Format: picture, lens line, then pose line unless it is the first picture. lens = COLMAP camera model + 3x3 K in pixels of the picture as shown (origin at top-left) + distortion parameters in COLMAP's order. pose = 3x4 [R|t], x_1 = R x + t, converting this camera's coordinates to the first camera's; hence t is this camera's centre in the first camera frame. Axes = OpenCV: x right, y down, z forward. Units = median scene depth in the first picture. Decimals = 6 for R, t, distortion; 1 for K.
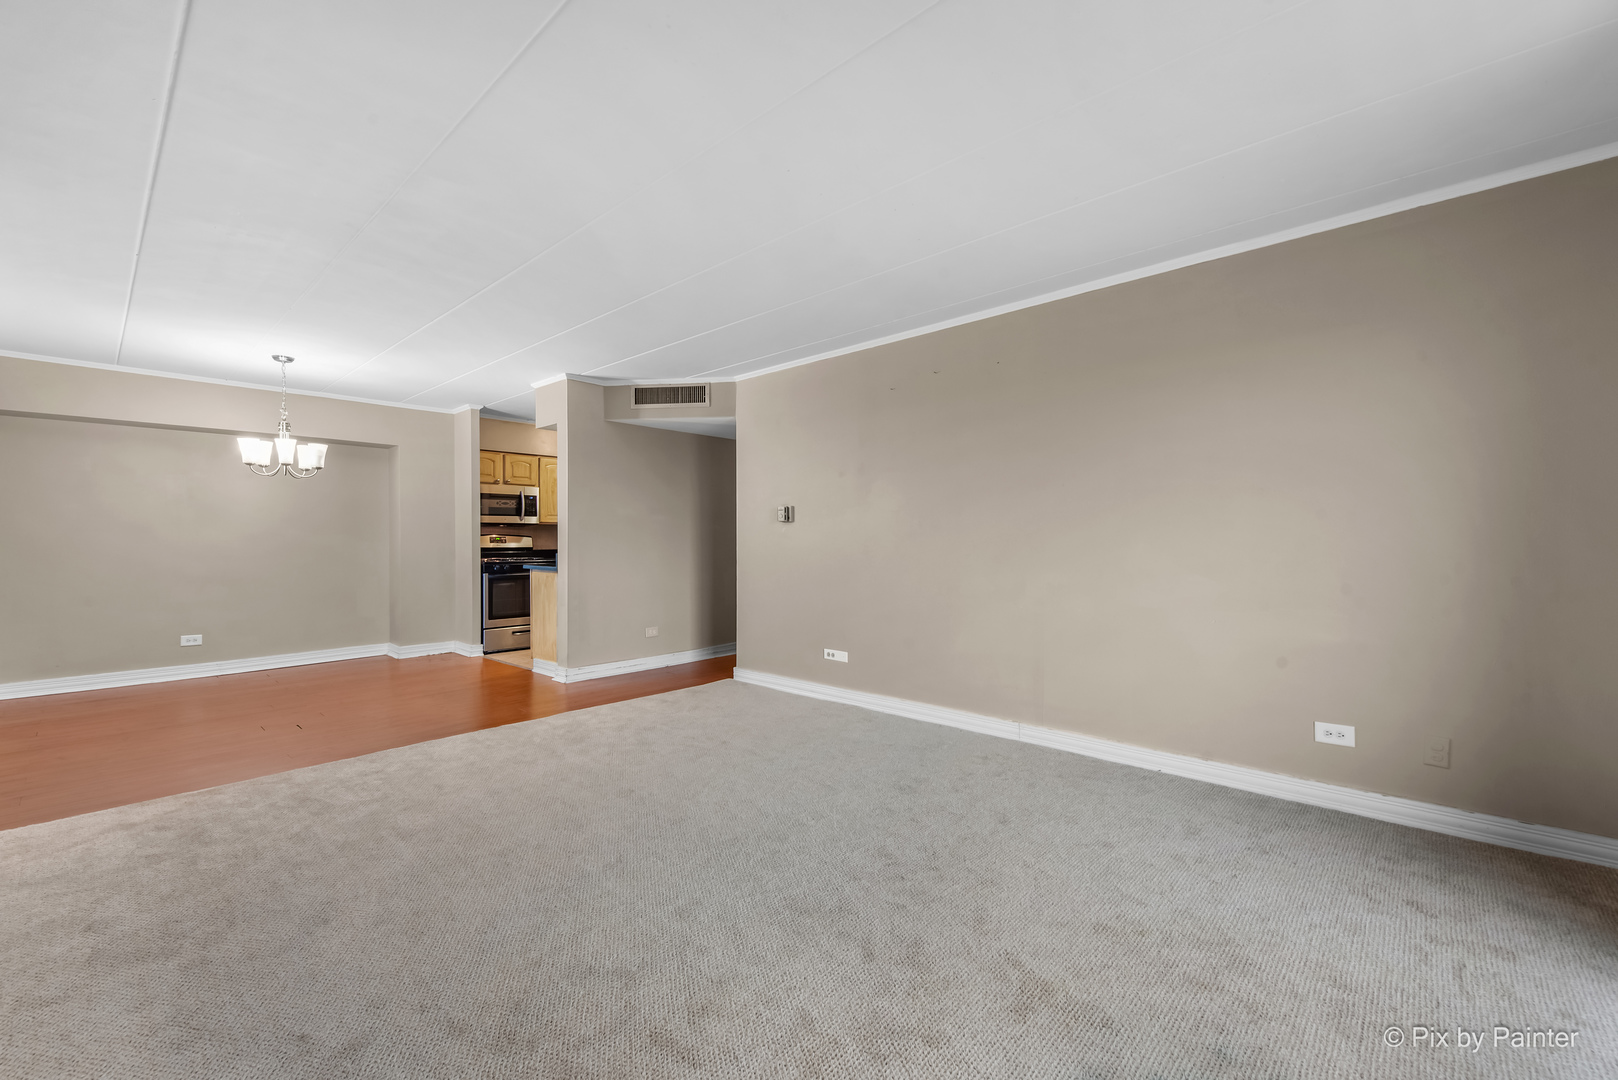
lens RADIAL K [[647.7, 0, 815.3], [0, 647.7, 540.0], [0, 0, 1]] dist [0.015103, -0.002676]
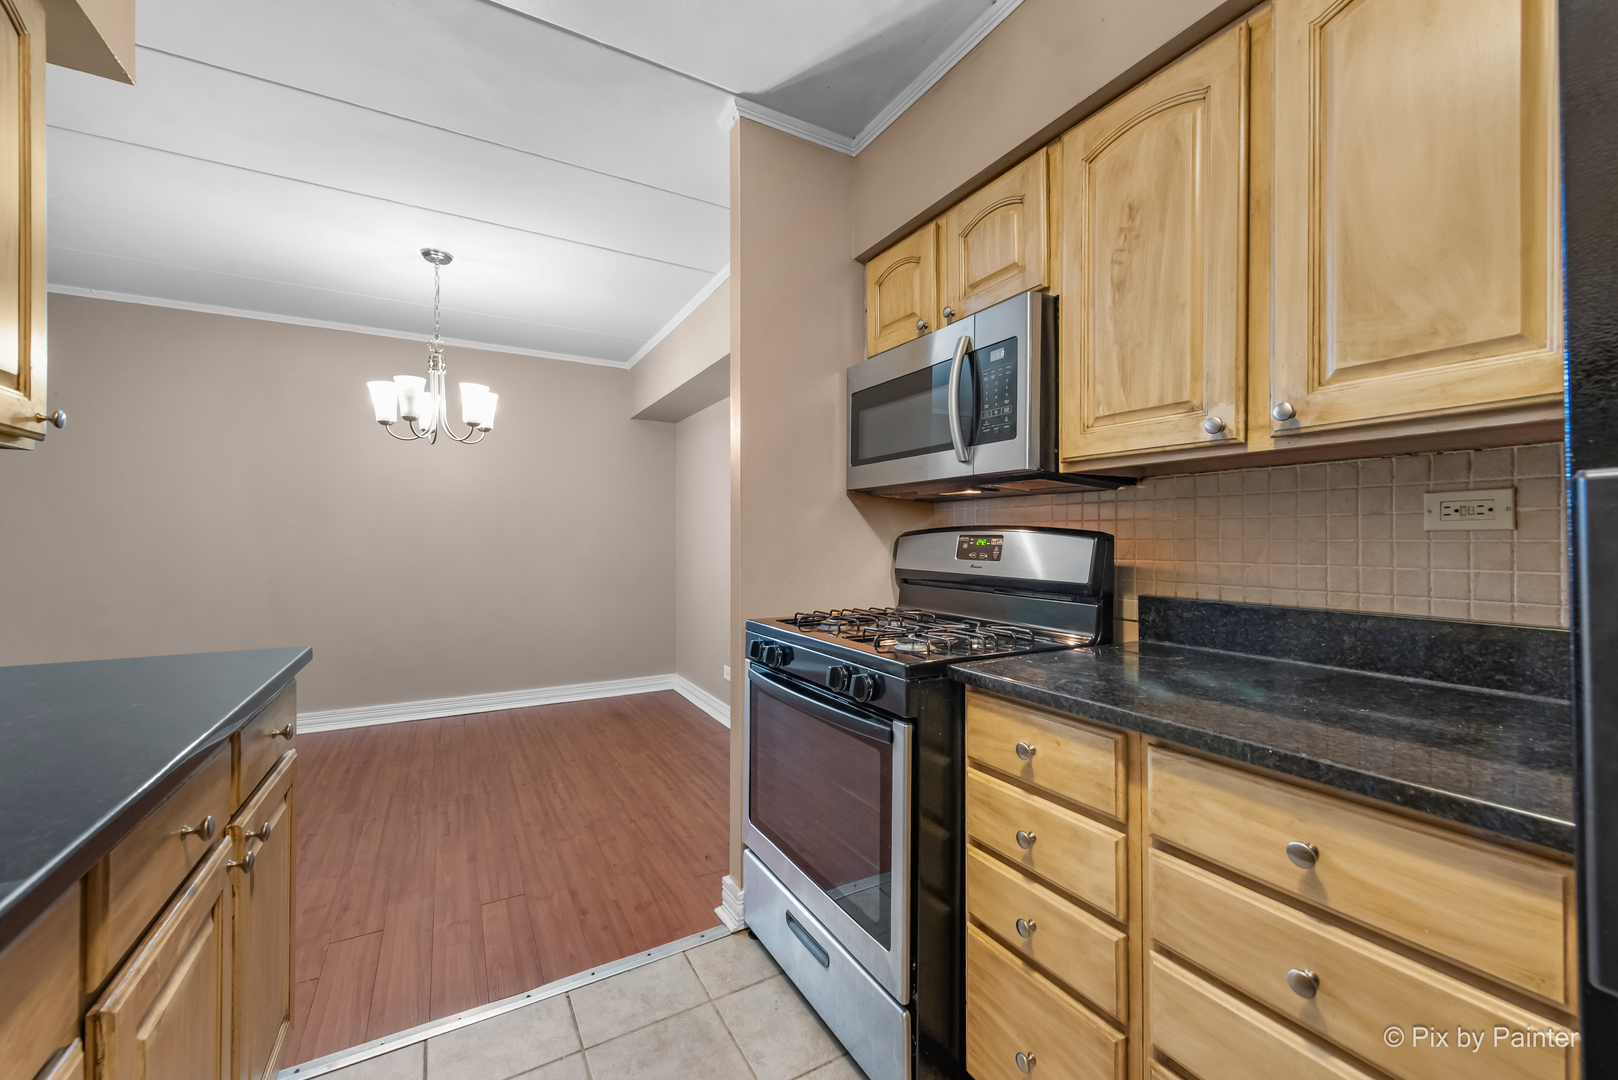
lens RADIAL K [[647.7, 0, 814.7], [0, 647.7, 533.2], [0, 0, 1]] dist [0.015103, -0.002676]
pose [[-0.319534, -0.002284, -0.947572, -0.215729], [-0.004285, 0.999990, -0.000966, -0.005555], [0.947565, 0.003752, -0.319541, 1.037426]]
